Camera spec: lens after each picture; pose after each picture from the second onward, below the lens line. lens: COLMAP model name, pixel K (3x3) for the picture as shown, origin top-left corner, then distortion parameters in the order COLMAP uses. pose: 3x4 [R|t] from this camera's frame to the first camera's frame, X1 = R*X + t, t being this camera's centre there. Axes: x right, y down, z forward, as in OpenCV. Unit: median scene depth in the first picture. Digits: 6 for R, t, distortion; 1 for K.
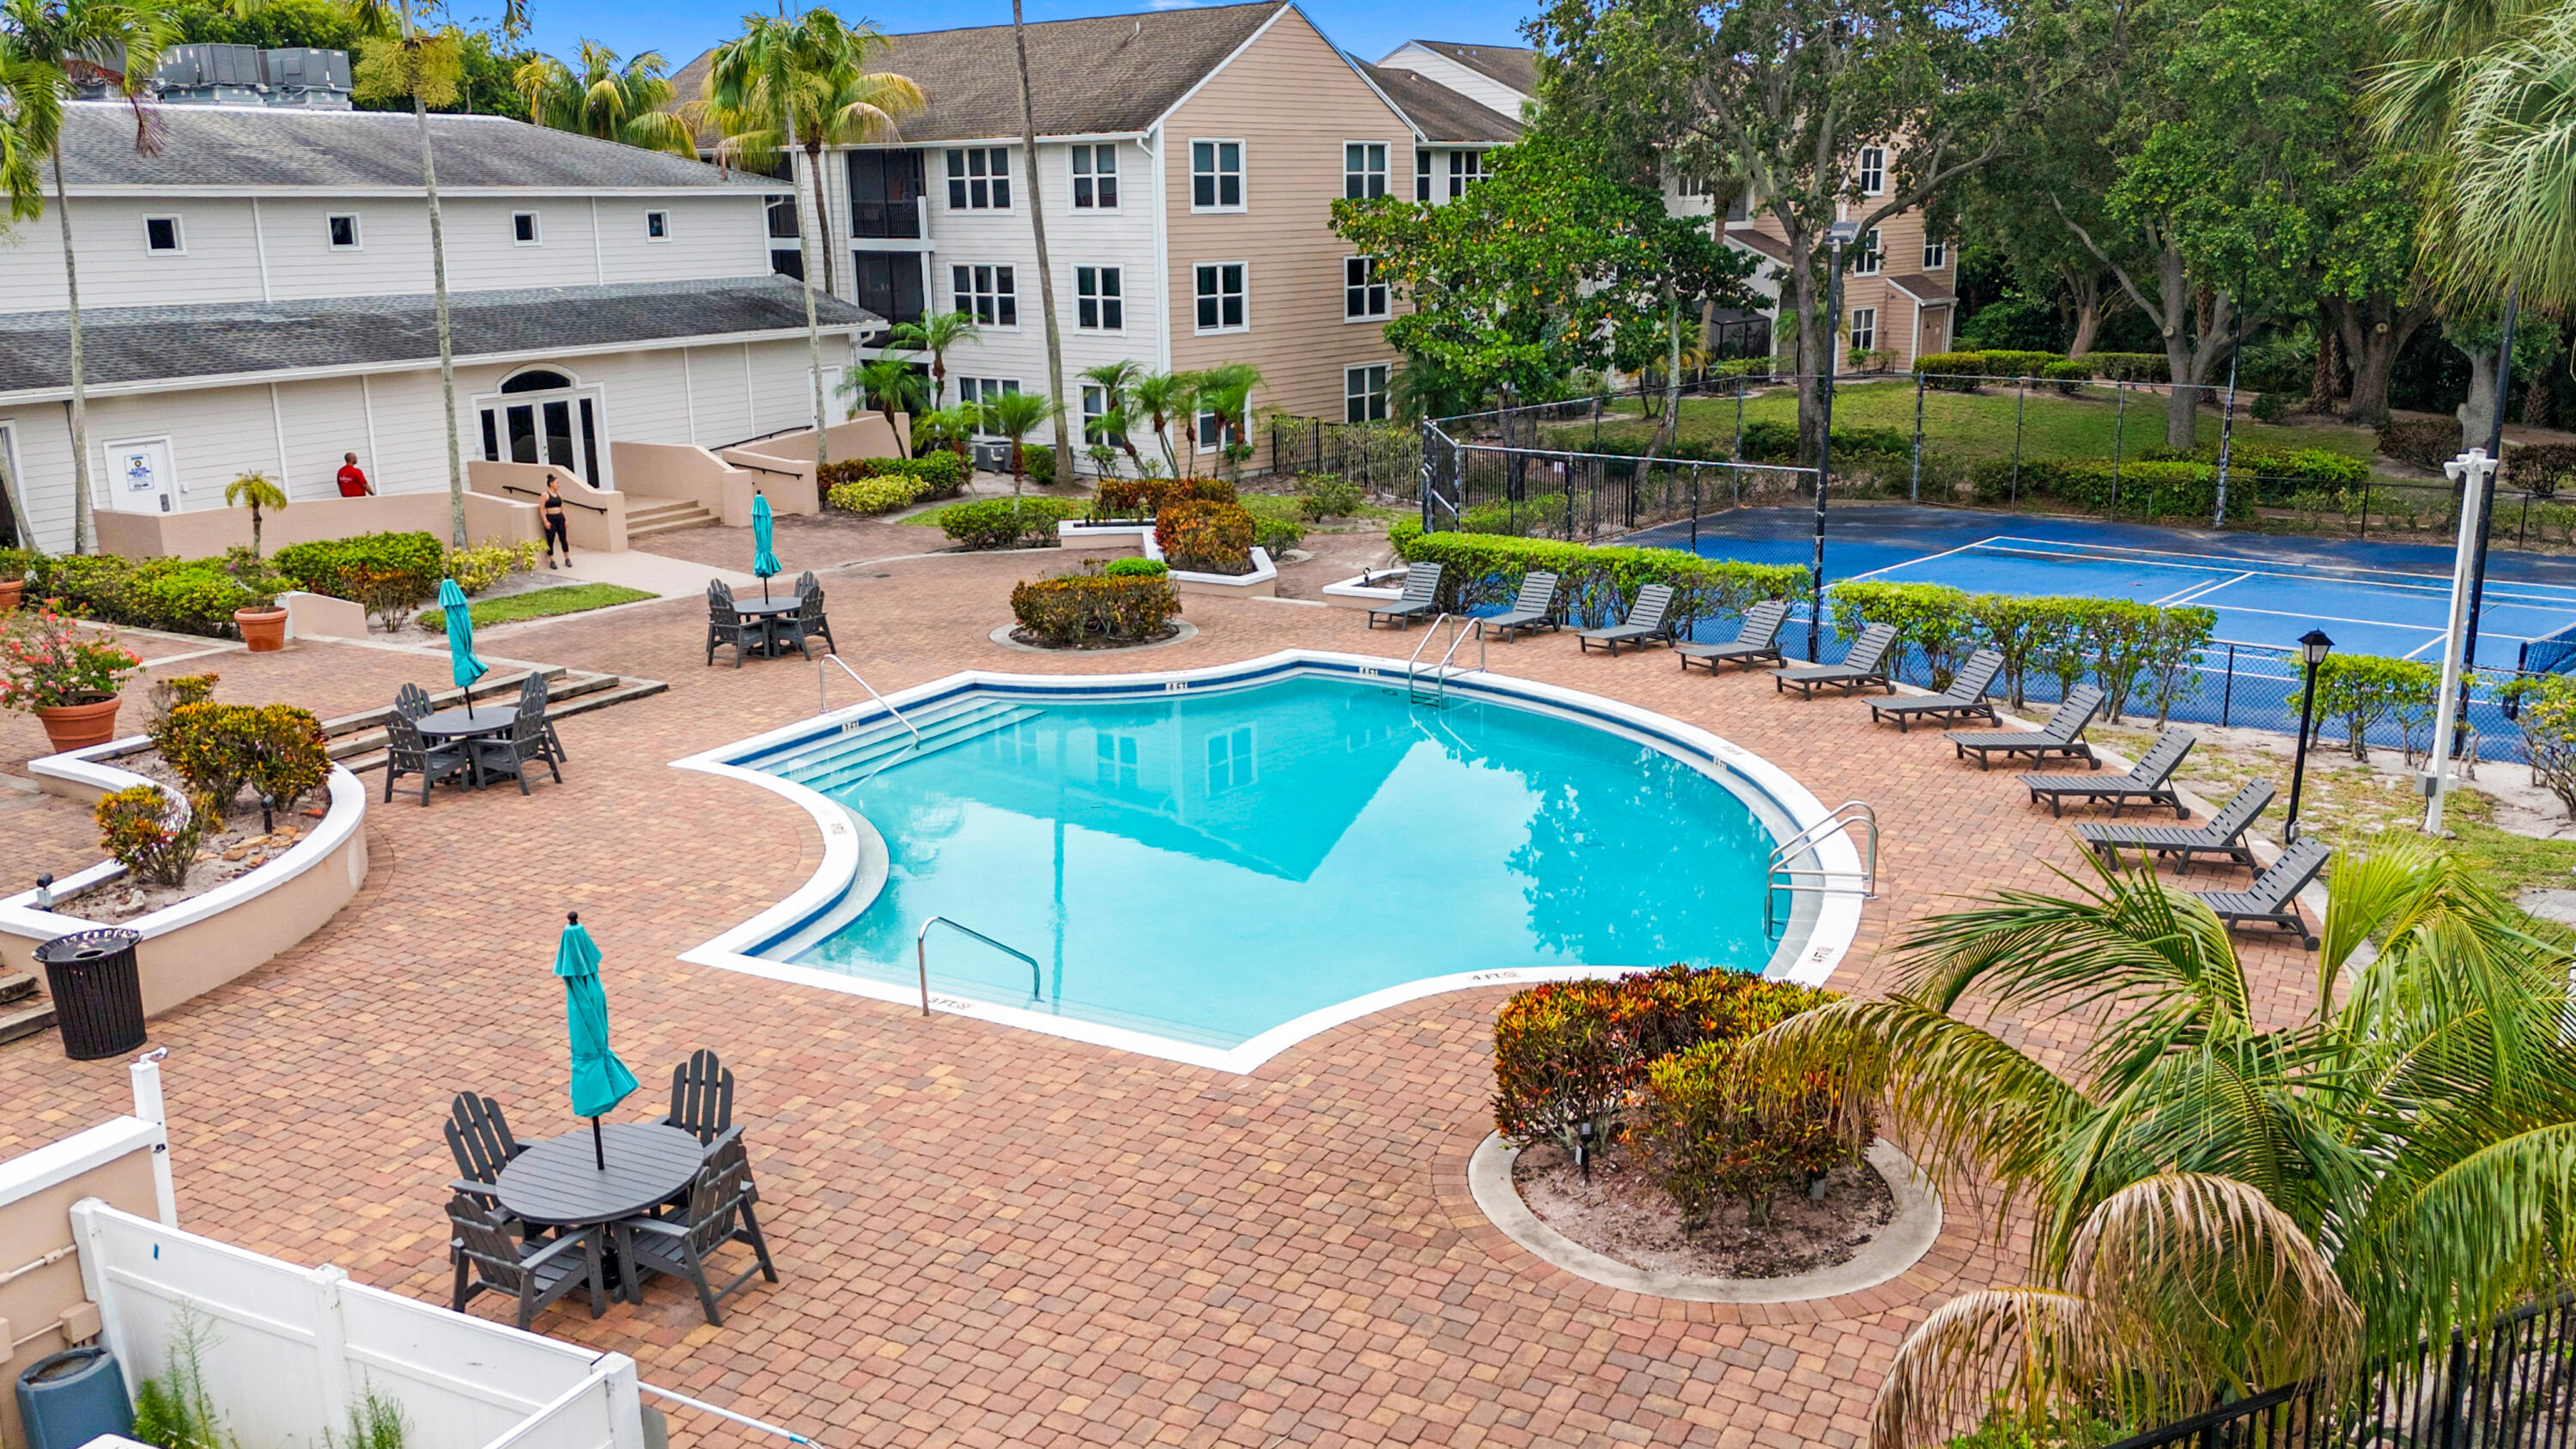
lens RADIAL K [[1936.4, 0, 1288.0], [0, 1936.4, 724.5], [0, 0, 1]] dist [0.075712, -0.055499]
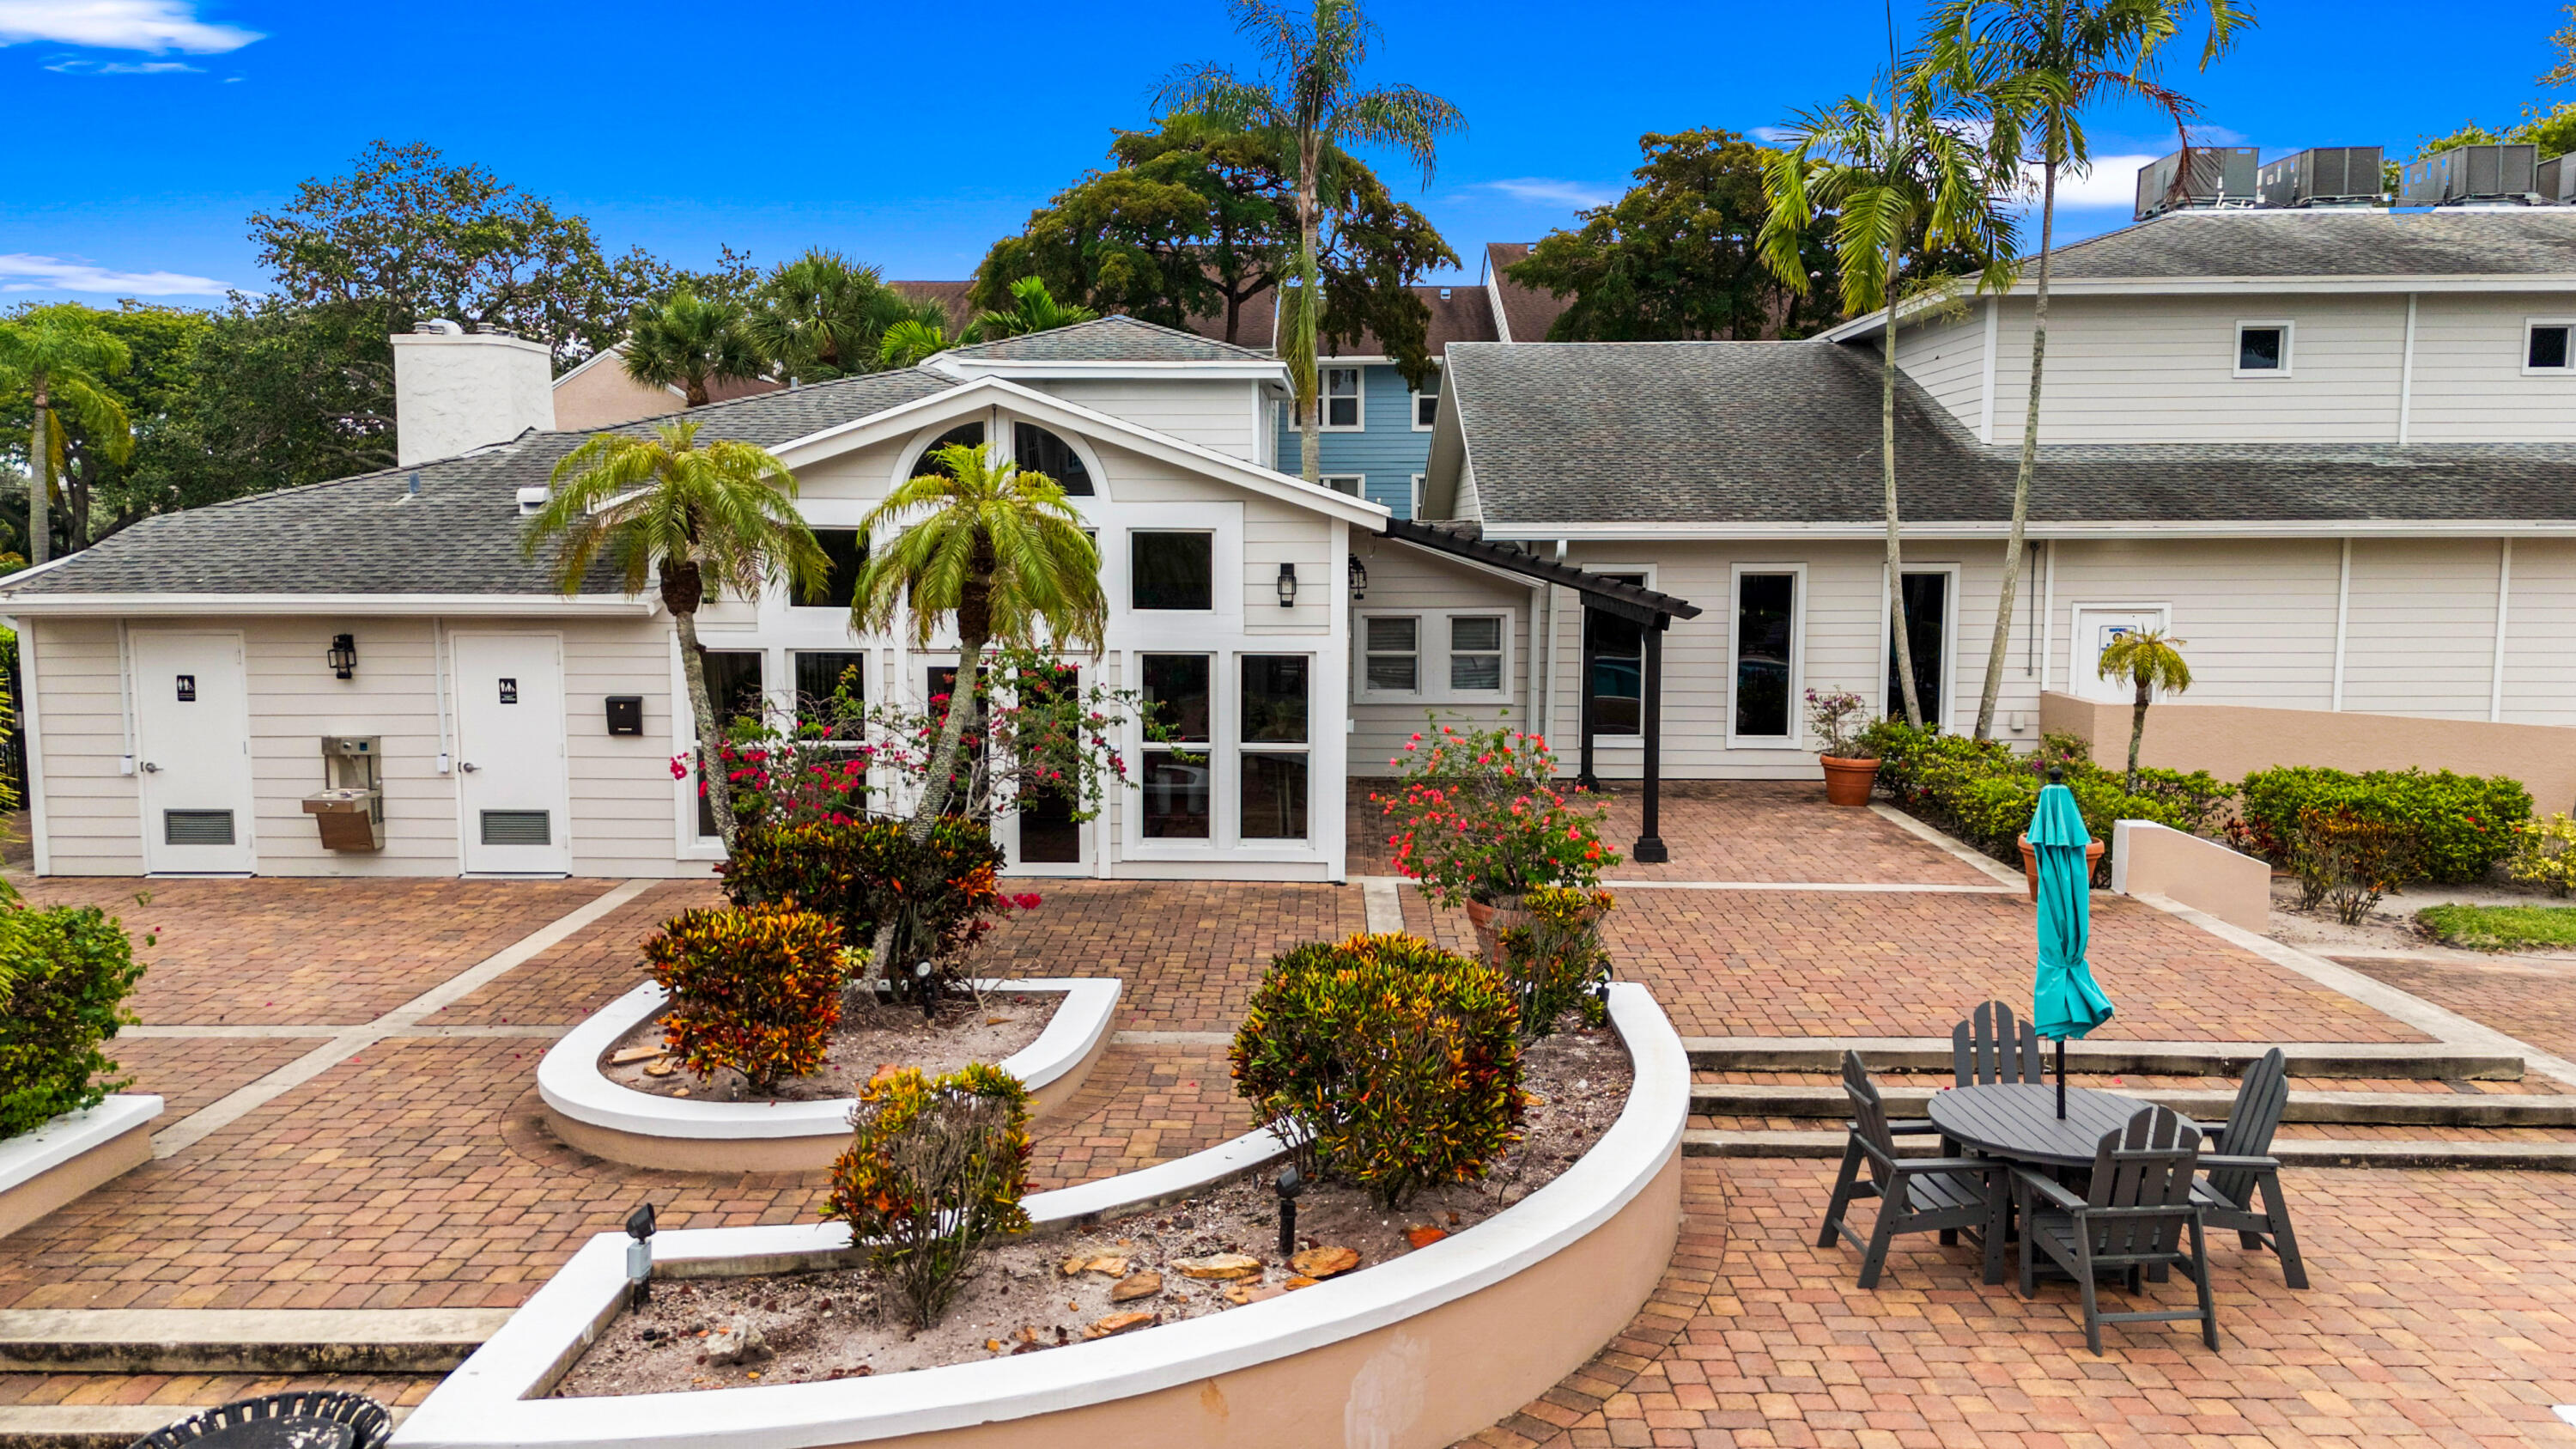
lens RADIAL K [[1936.4, 0, 1288.0], [0, 1936.4, 724.5], [0, 0, 1]] dist [0.075712, -0.055499]
pose [[0.458145, 0.101512, -0.883062, -0.095412], [-0.226151, 0.974077, -0.005356, -0.033189], [0.859627, 0.202159, 0.469226, 0.473494]]
